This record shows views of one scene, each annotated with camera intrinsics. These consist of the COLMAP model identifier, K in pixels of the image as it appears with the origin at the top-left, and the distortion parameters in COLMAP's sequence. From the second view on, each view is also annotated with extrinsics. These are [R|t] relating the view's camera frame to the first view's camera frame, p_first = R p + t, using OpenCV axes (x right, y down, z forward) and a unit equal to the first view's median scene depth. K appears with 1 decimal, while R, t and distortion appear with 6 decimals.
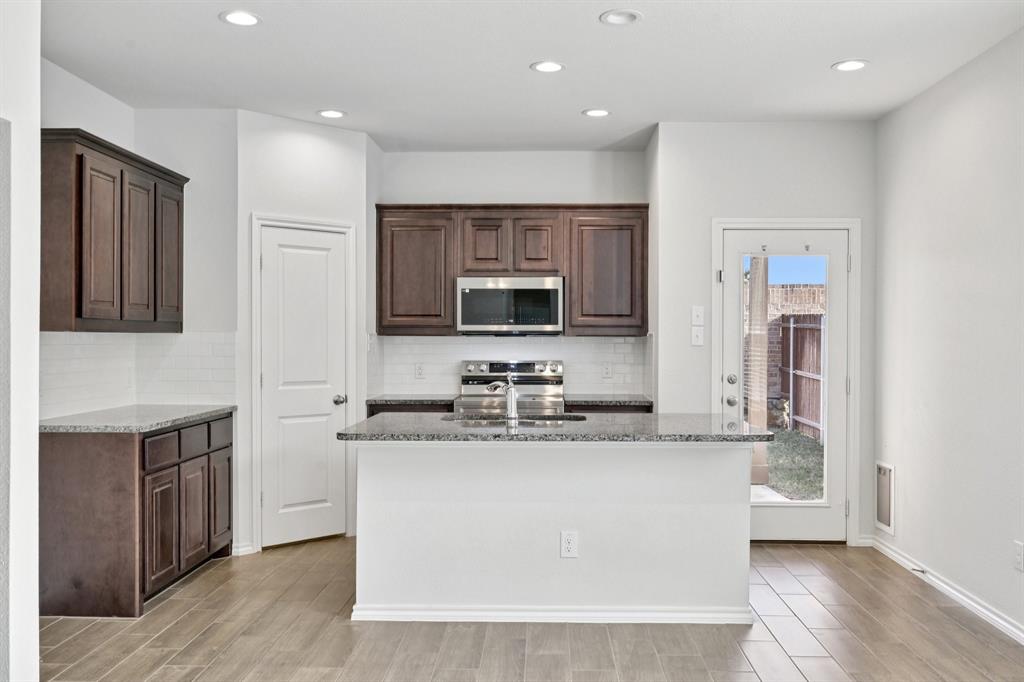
lens RADIAL K [[888.0, 0, 522.6], [0, 888.0, 347.1], [0, 0, 1]] dist [0.001780, -0.015863]
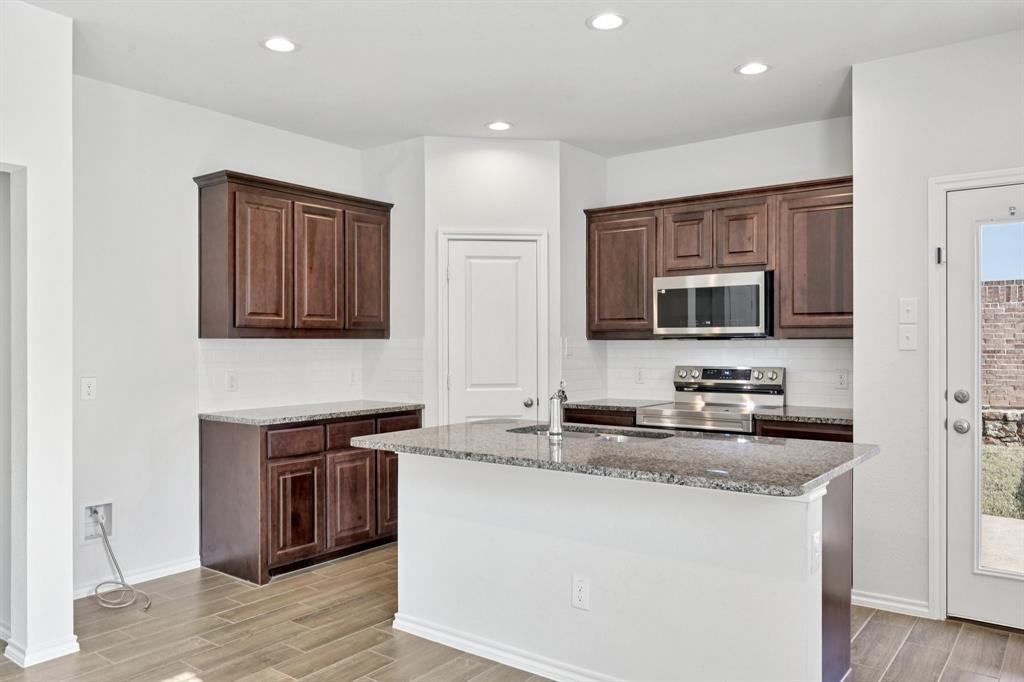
lens RADIAL K [[752.5, 0, 506.9], [0, 752.5, 342.5], [0, 0, 1]] dist [-0.003714, -0.006918]
pose [[0.810592, -0.005586, -0.585585, 0.293927], [-0.000776, 0.999943, -0.010614, -0.001157], [0.585611, 0.009058, 0.810541, 0.286312]]
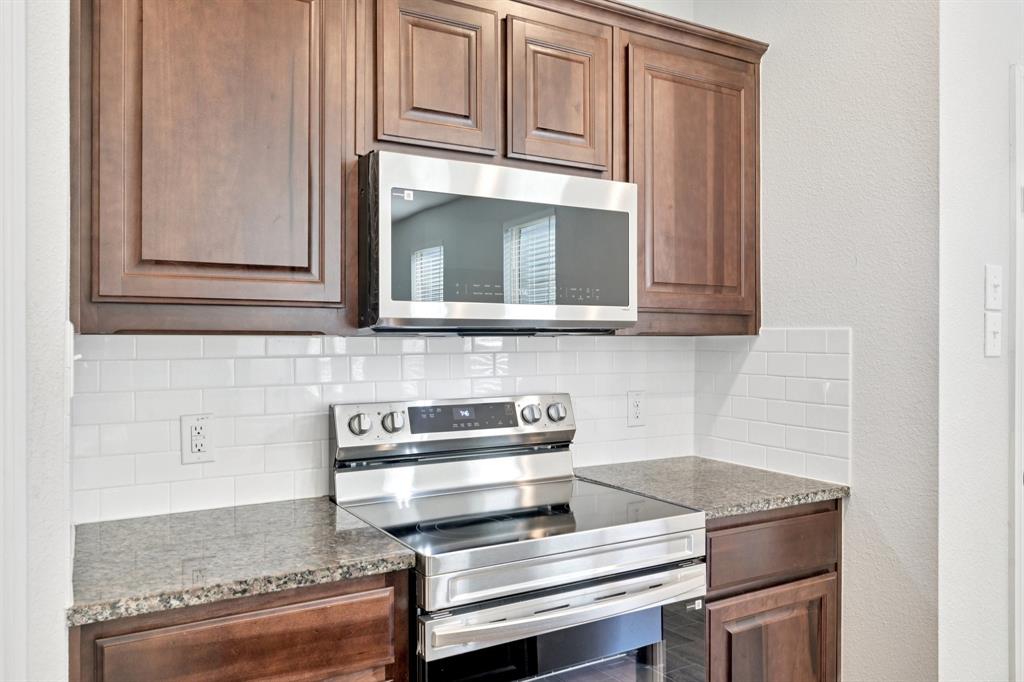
lens RADIAL K [[752.5, 0, 501.4], [0, 752.5, 340.1], [0, 0, 1]] dist [-0.003714, -0.006918]
pose [[0.842384, -0.004753, 0.538856, -0.199988], [0.007918, 0.999962, -0.003557, -0.010363], [-0.538819, 0.007263, 0.842390, 0.824261]]
